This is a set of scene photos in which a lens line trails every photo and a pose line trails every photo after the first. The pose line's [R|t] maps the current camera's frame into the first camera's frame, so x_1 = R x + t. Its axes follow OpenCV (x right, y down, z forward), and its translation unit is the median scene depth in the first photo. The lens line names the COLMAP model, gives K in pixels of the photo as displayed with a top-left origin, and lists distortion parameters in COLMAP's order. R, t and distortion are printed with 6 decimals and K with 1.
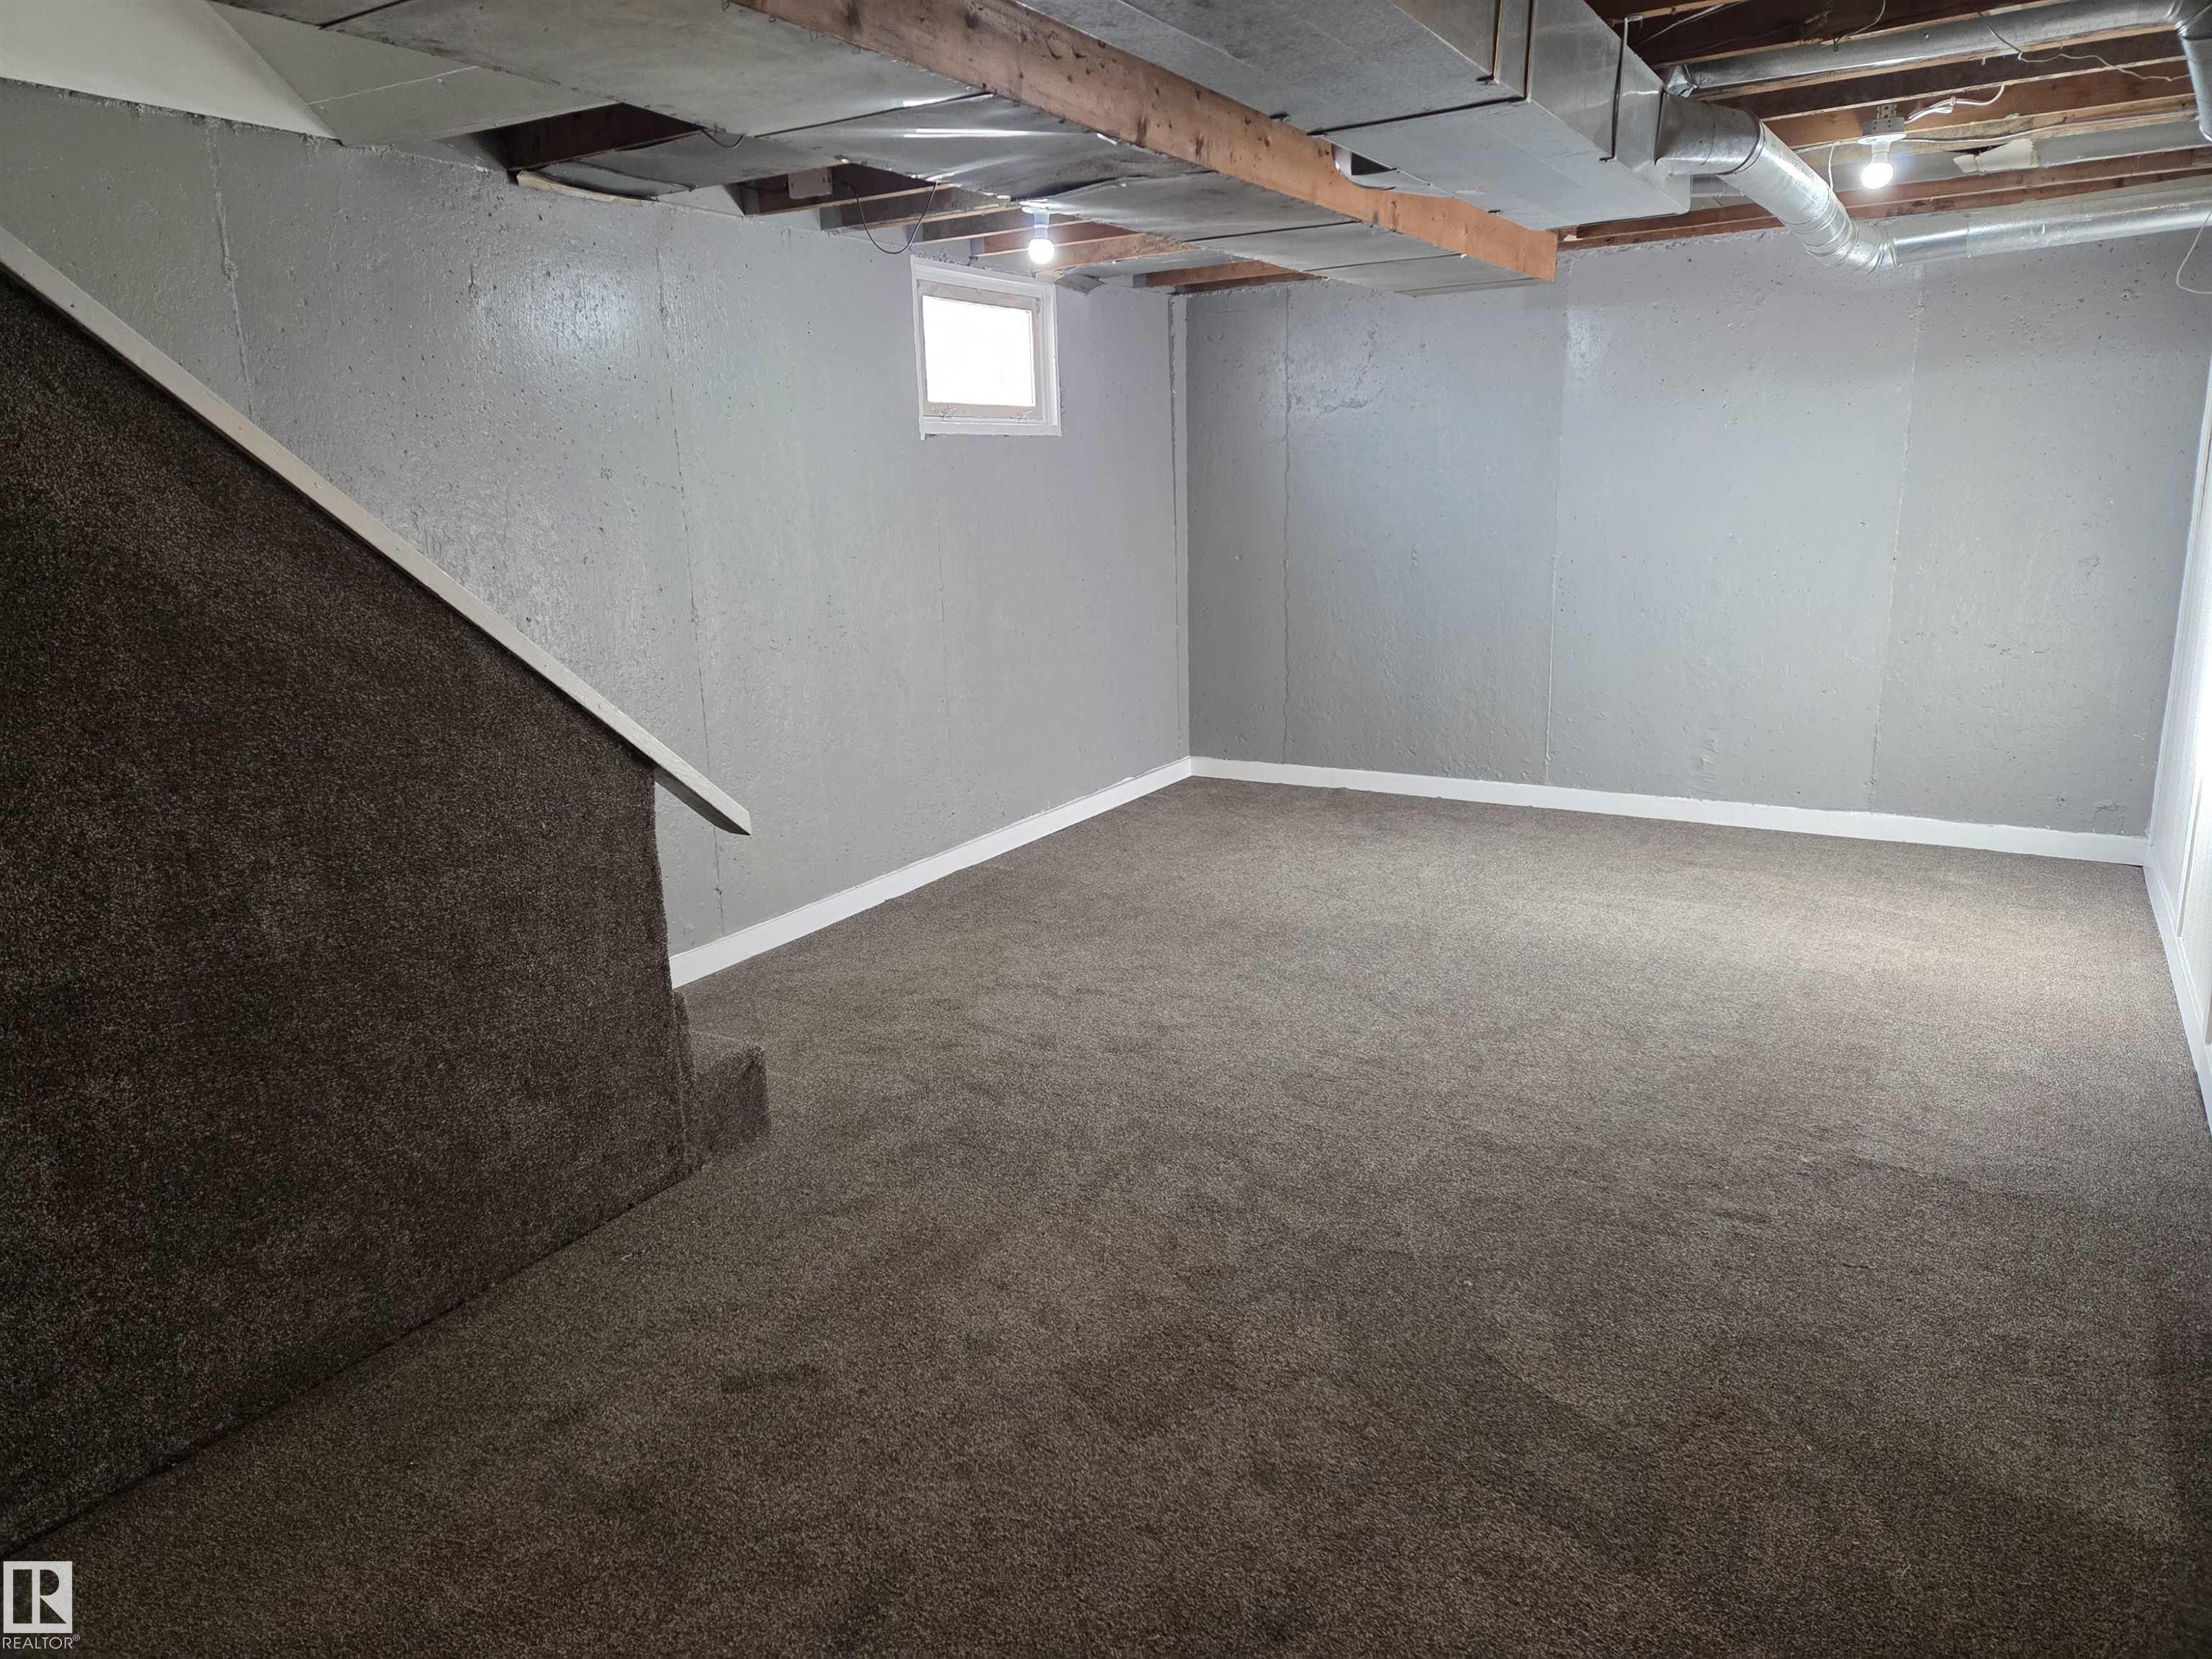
lens RADIAL K [[1494.6, 0, 1105.7], [0, 1494.6, 824.6], [0, 0, 1]] dist [0.070535, -0.051992]
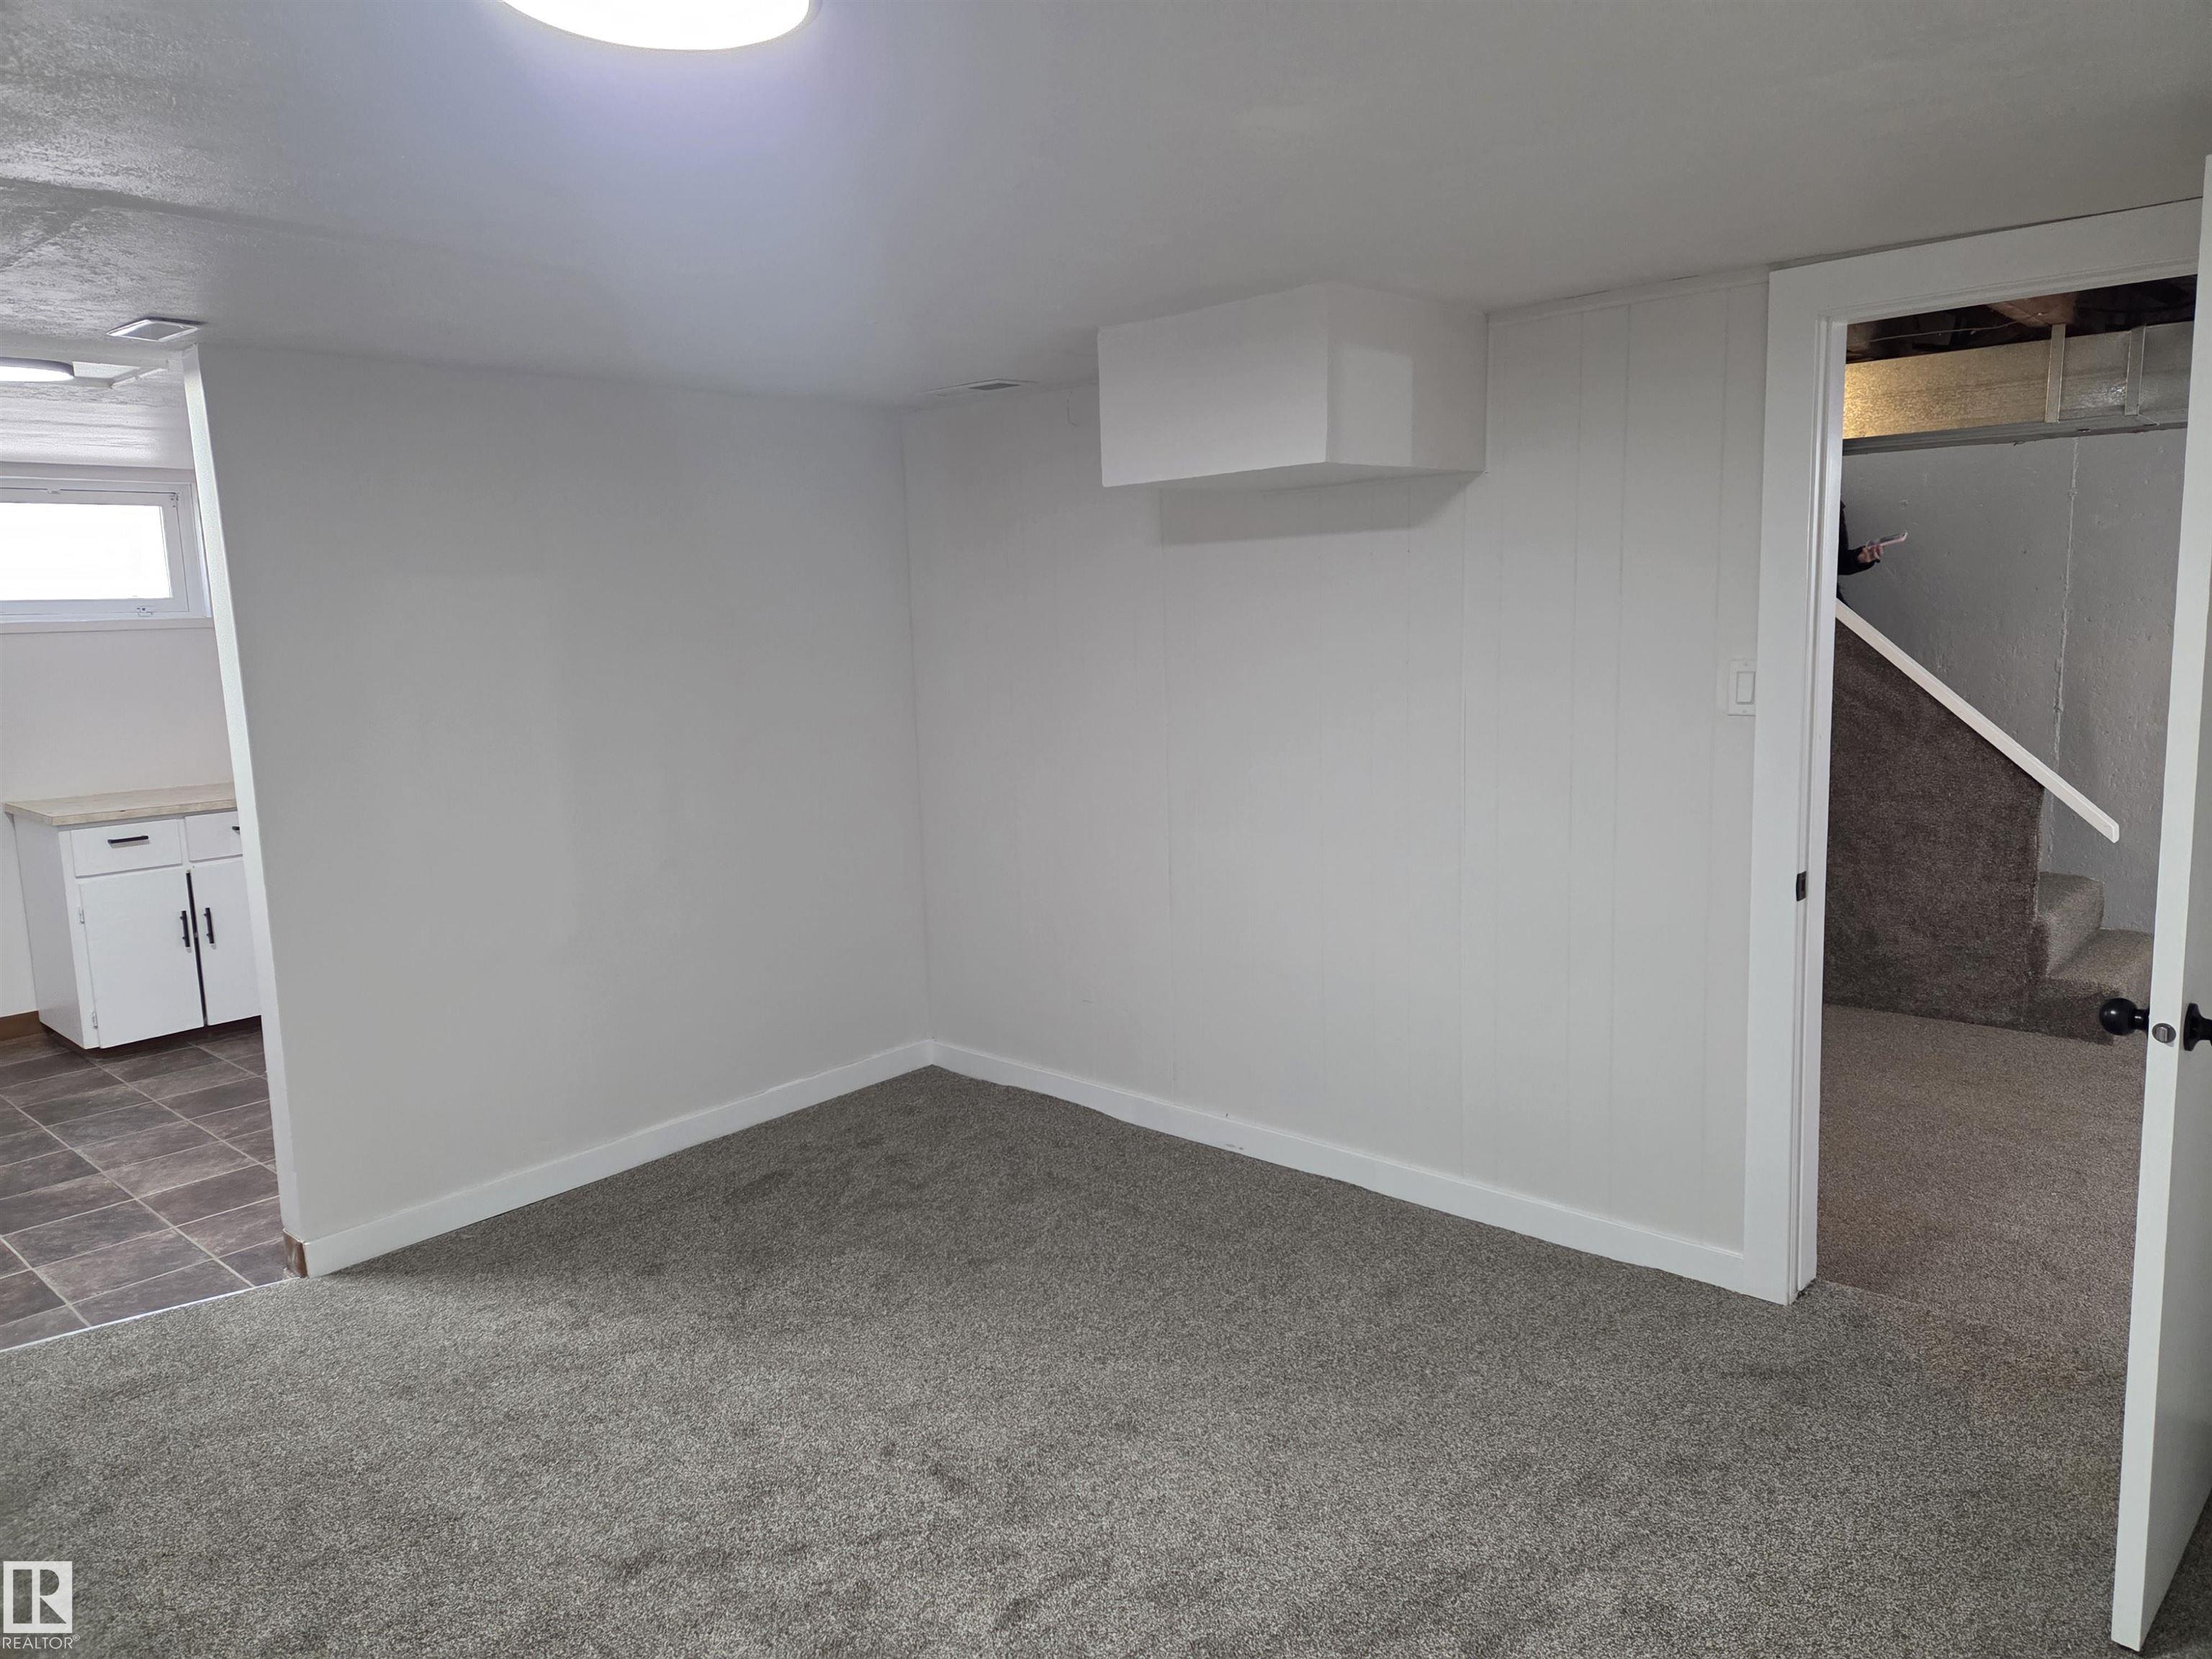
lens RADIAL K [[1494.6, 0, 1123.6], [0, 1494.6, 817.4], [0, 0, 1]] dist [0.070535, -0.051992]
pose [[-0.197080, 0.170764, -0.965401, 1.706656], [-0.188658, 0.959704, 0.208270, -0.175594], [0.962064, 0.223177, -0.156923, 0.301604]]
